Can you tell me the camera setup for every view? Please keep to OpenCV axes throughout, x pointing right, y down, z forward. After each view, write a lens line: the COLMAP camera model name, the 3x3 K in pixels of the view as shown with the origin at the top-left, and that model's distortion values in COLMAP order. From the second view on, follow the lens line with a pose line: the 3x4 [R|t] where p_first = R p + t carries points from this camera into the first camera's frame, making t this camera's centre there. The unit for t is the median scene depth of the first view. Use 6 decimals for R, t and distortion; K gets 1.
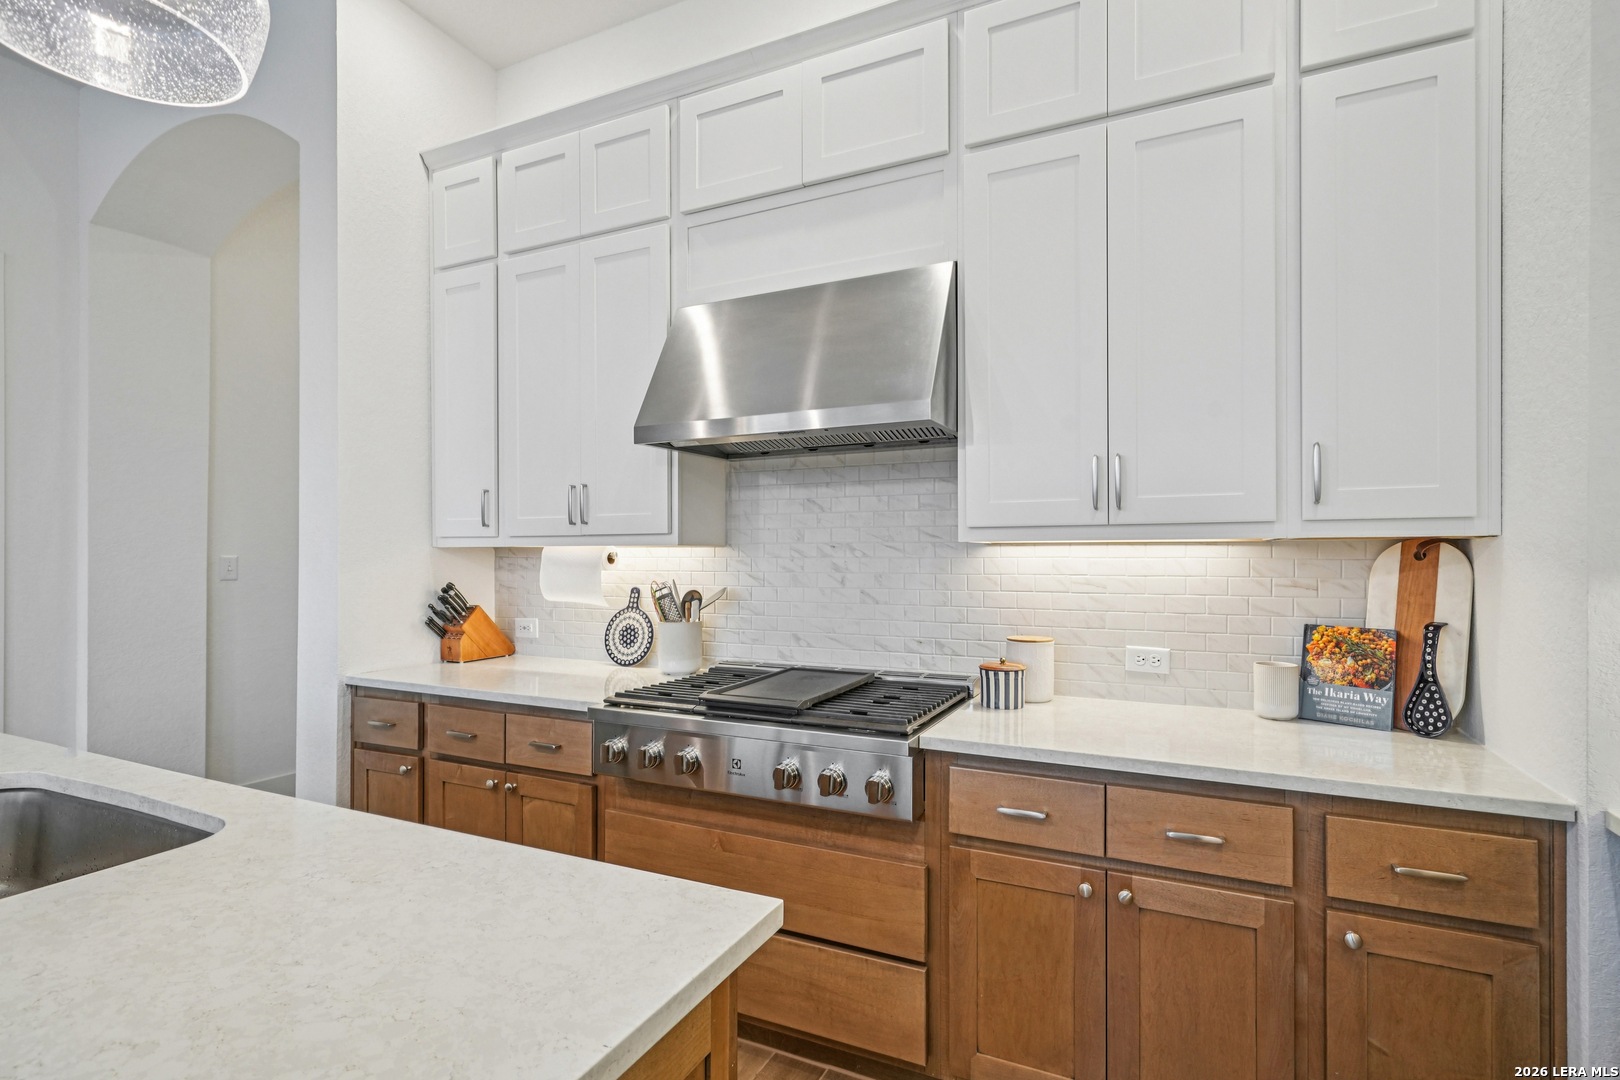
lens RADIAL K [[753.3, 0, 812.7], [0, 753.3, 549.2], [0, 0, 1]] dist [0.002255, 0.001365]
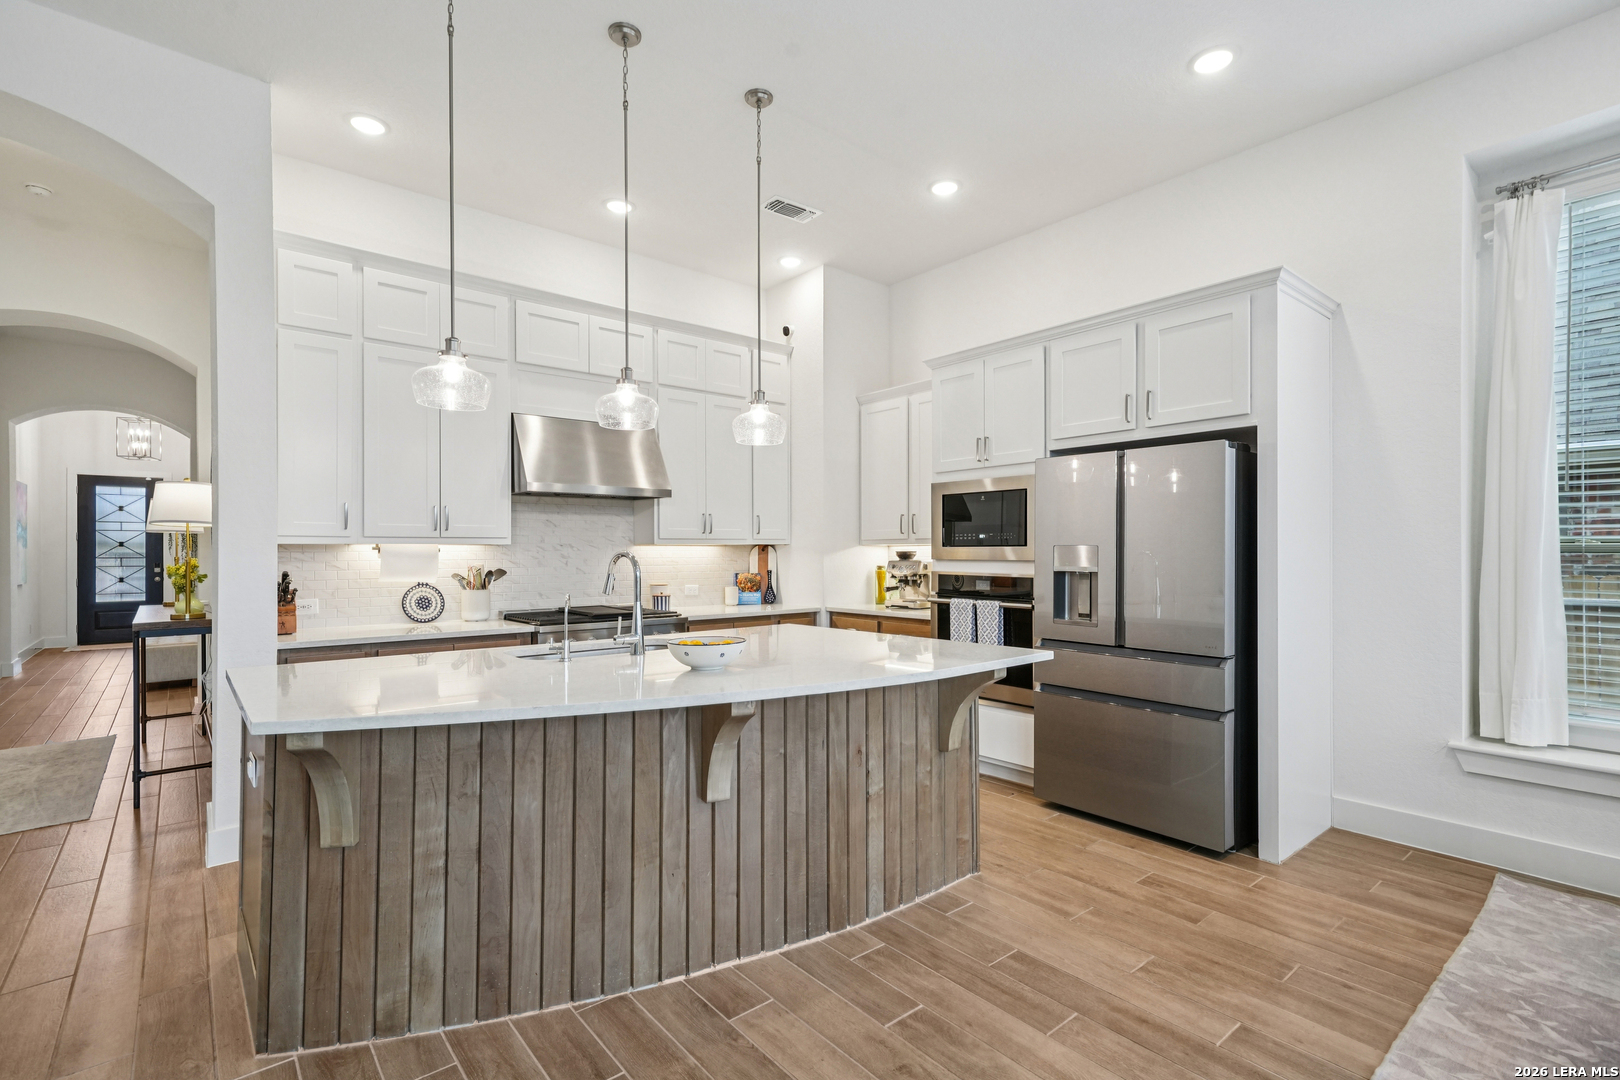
lens RADIAL K [[753.3, 0, 819.0], [0, 753.3, 548.0], [0, 0, 1]] dist [0.002255, 0.001365]
pose [[0.419680, 0.003798, 0.907664, -1.881960], [-0.005659, 0.999983, -0.001568, 0.002997], [-0.907655, -0.004479, 0.419694, -0.528138]]
